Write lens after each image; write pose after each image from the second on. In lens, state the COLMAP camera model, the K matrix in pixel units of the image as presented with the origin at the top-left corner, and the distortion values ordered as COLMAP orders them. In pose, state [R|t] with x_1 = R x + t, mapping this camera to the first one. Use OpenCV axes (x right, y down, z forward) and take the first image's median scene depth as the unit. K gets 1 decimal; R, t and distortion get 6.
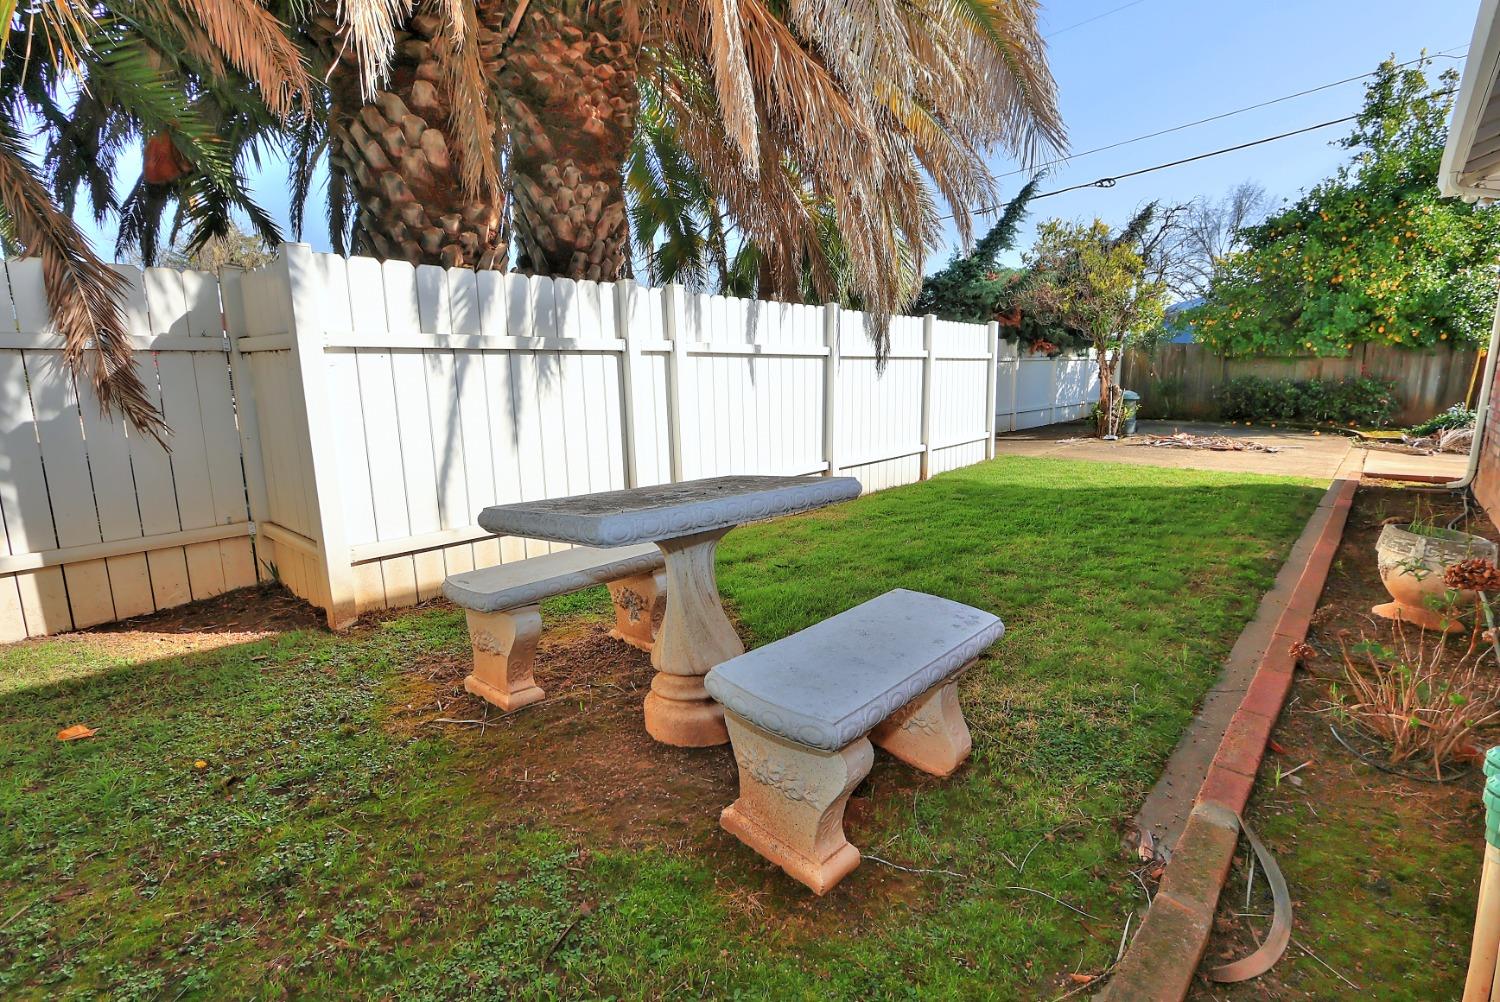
lens RADIAL K [[694.2, 0, 751.4], [0, 694.2, 512.0], [0, 0, 1]] dist [-0.016113, -0.000149]
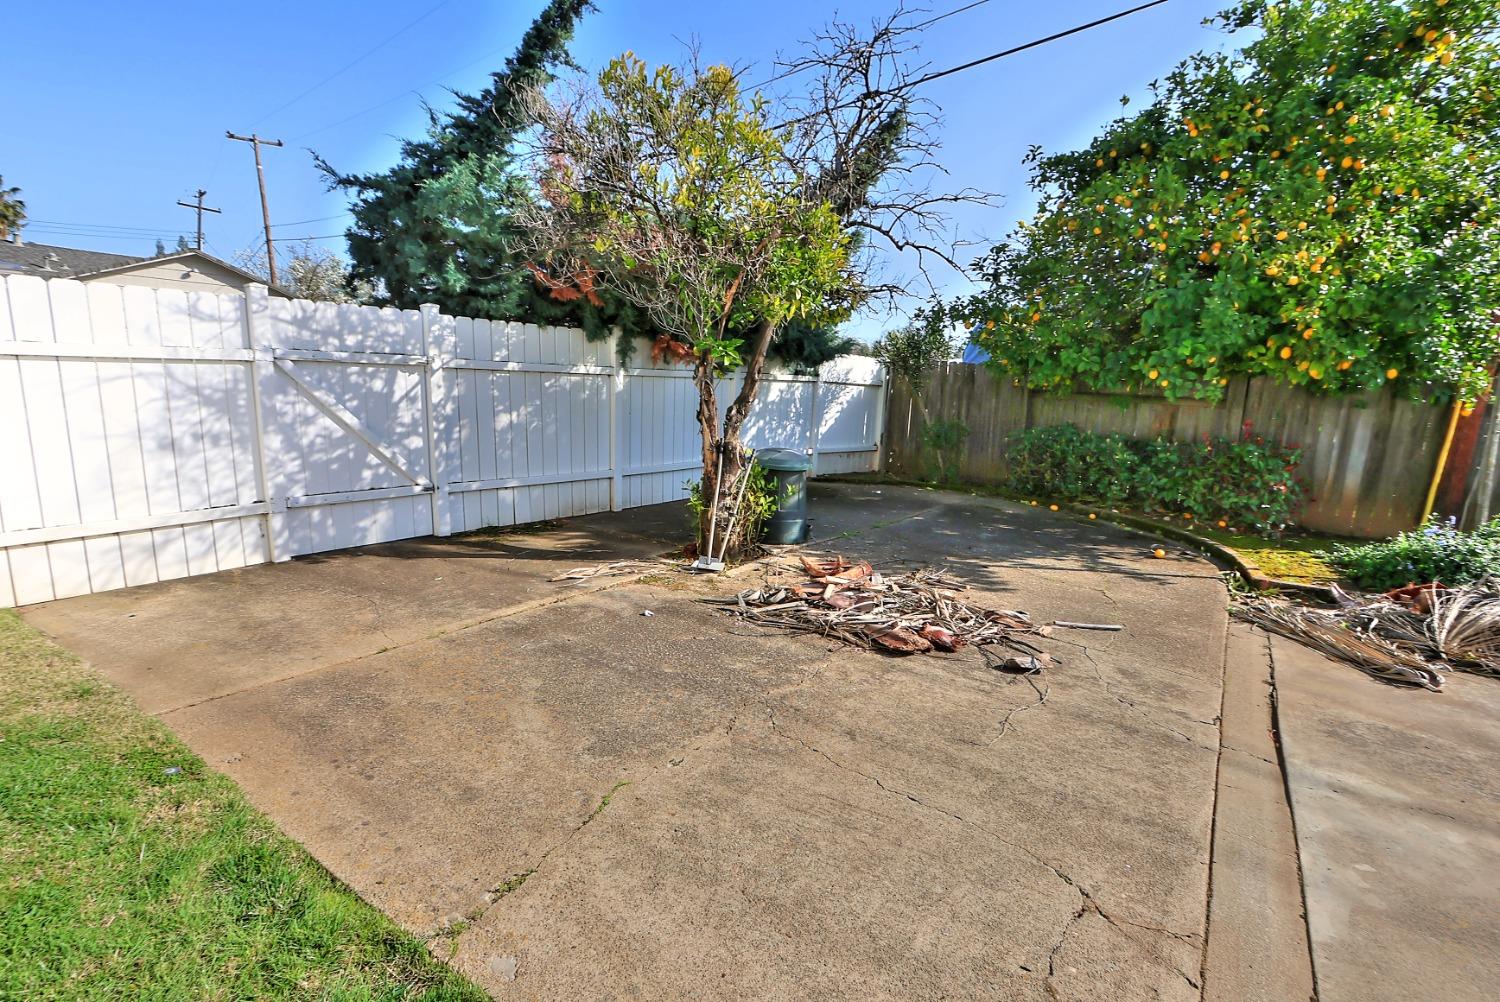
lens RADIAL K [[661.3, 0, 747.7], [0, 661.3, 518.6], [0, 0, 1]] dist [-0.014704, -0.000023]
pose [[0.992661, 0.035160, 0.115707, 0.447021], [-0.035818, 0.999352, 0.003614, -0.123847], [-0.115505, -0.007732, 0.993277, 0.532909]]
